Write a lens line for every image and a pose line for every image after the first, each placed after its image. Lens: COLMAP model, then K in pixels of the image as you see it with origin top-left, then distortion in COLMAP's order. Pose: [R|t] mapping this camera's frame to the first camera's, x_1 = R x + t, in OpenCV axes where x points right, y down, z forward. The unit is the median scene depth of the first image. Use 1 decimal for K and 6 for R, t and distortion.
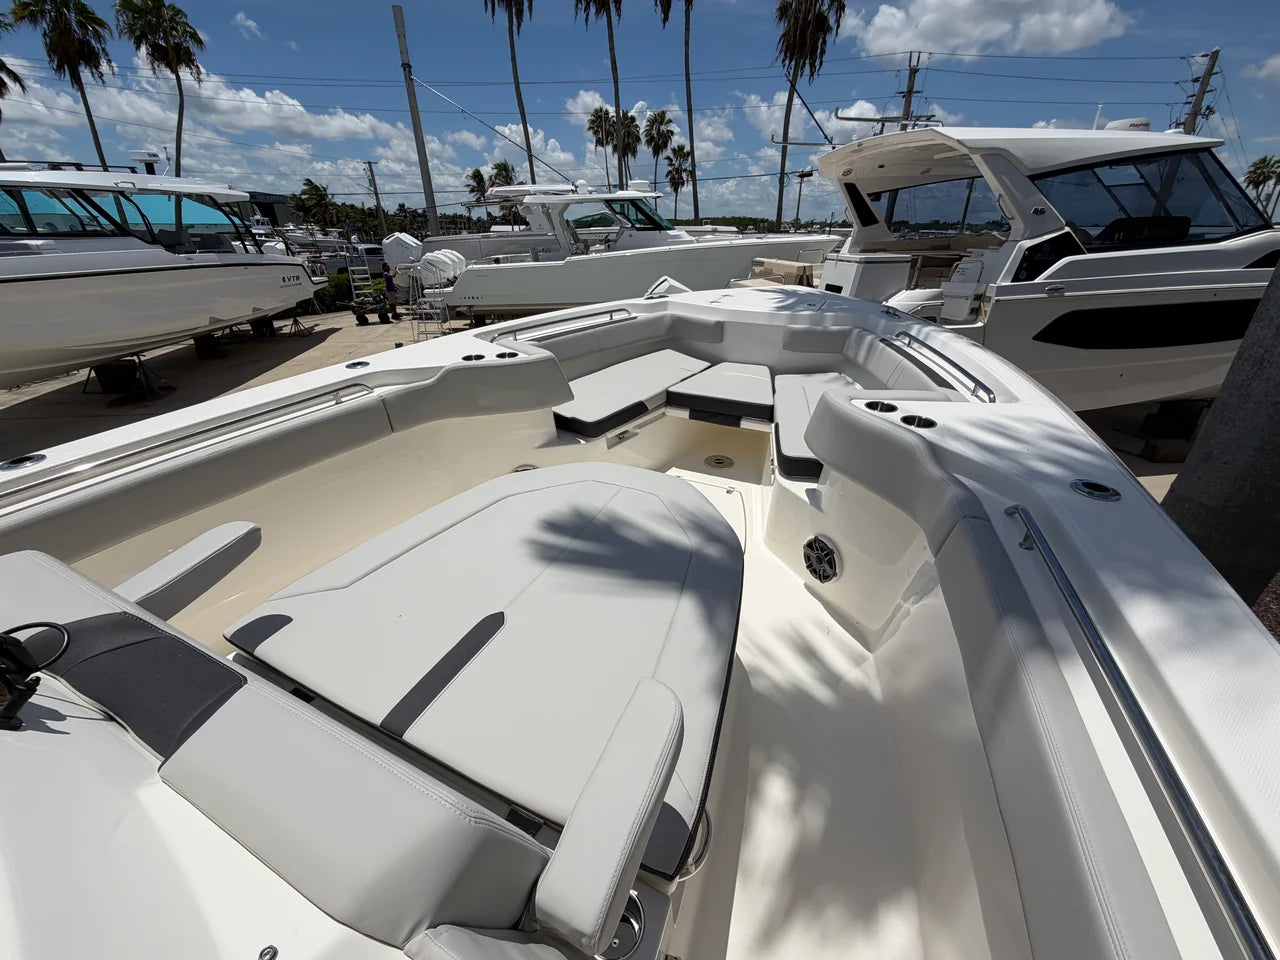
lens RADIAL K [[518.0, 0, 639.2], [0, 518.0, 488.2], [0, 0, 1]] dist [-0.001627, 0.000832]
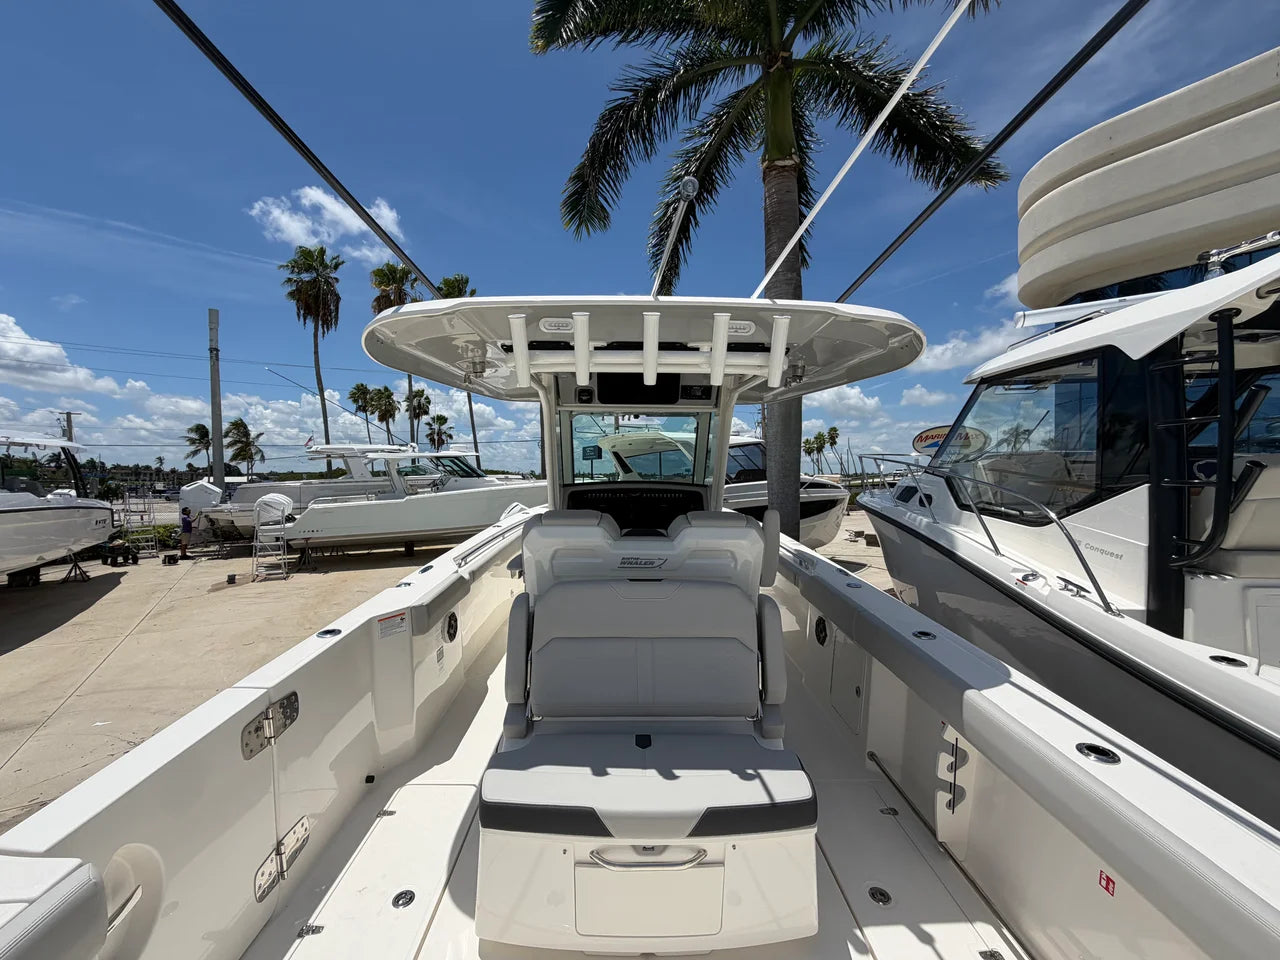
lens RADIAL K [[789.0, 0, 640.0], [0, 789.0, 480.0], [0, 0, 1]] dist [0.001937, 0.006648]
pose [[0.874205, -0.002215, 0.485553, -0.469096], [0.222830, 0.890300, -0.397130, 0.330029], [-0.431408, 0.455369, 0.778798, -0.614603]]
